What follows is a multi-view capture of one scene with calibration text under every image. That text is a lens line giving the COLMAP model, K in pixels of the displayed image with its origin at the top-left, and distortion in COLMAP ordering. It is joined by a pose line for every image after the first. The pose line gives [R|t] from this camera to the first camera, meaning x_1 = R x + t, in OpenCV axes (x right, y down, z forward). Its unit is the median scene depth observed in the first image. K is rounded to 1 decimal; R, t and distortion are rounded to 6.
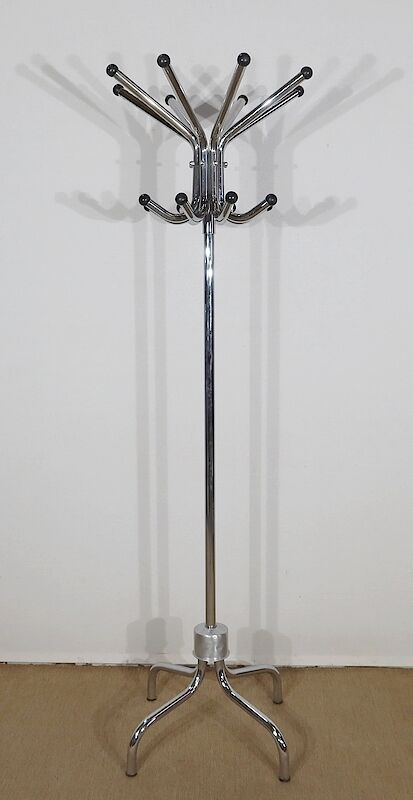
lens RADIAL K [[858.8, 0, 206.4], [0, 858.8, 385.6], [0, 0, 1]] dist [-0.001520, 0.000000]
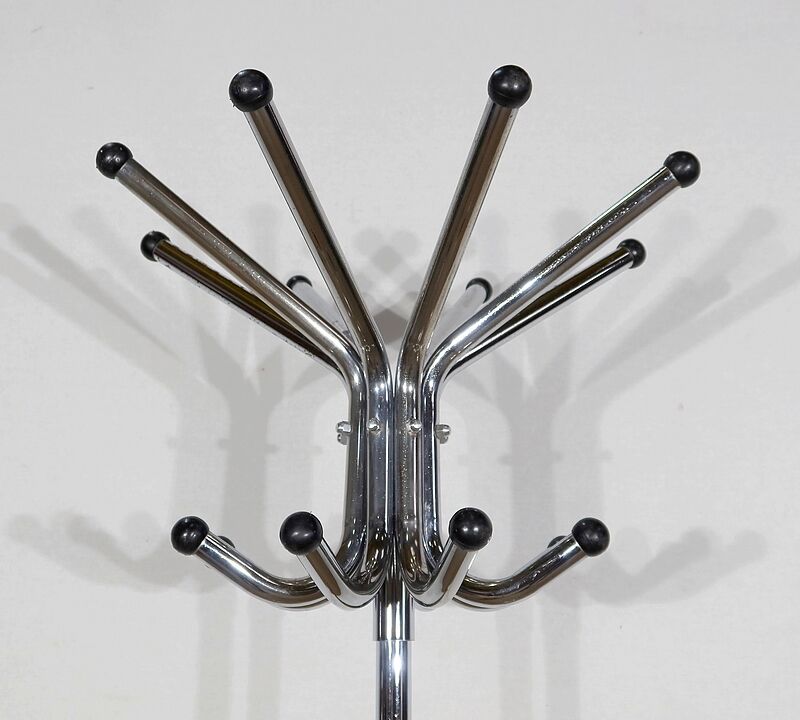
lens RADIAL K [[1039.3, 0, 403.8], [0, 1039.3, 352.9], [0, 0, 1]] dist [0.018151, 0.000000]
pose [[0.999904, 0.006850, 0.012037, 0.001432], [-0.001801, 0.926047, -0.377405, -0.121355], [-0.013732, 0.377347, 0.925970, 0.561532]]
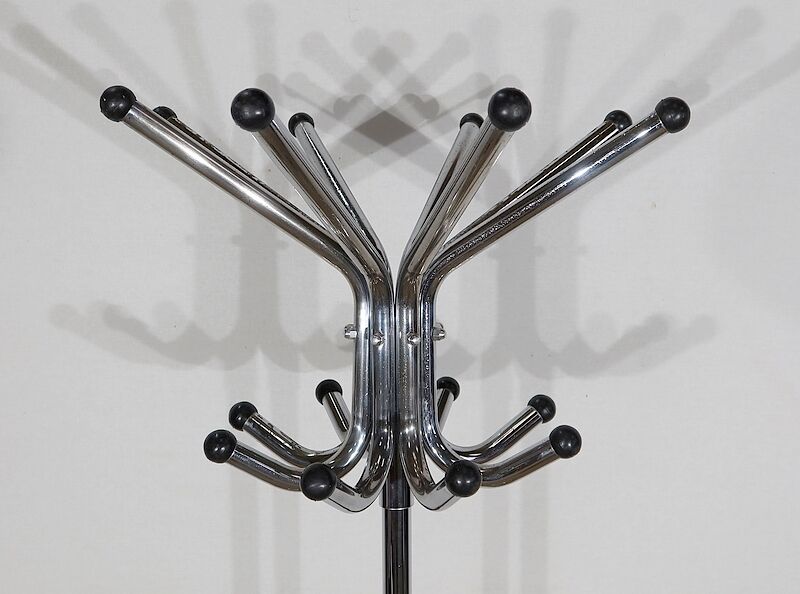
lens RADIAL K [[942.3, 0, 422.8], [0, 942.3, 317.2], [0, 0, 1]] dist [0.022063, 0.000000]
pose [[0.999213, -0.004297, 0.039437, -0.000954], [0.006222, 0.998788, -0.048828, -0.209826], [-0.039180, 0.049035, 0.998028, 0.541970]]
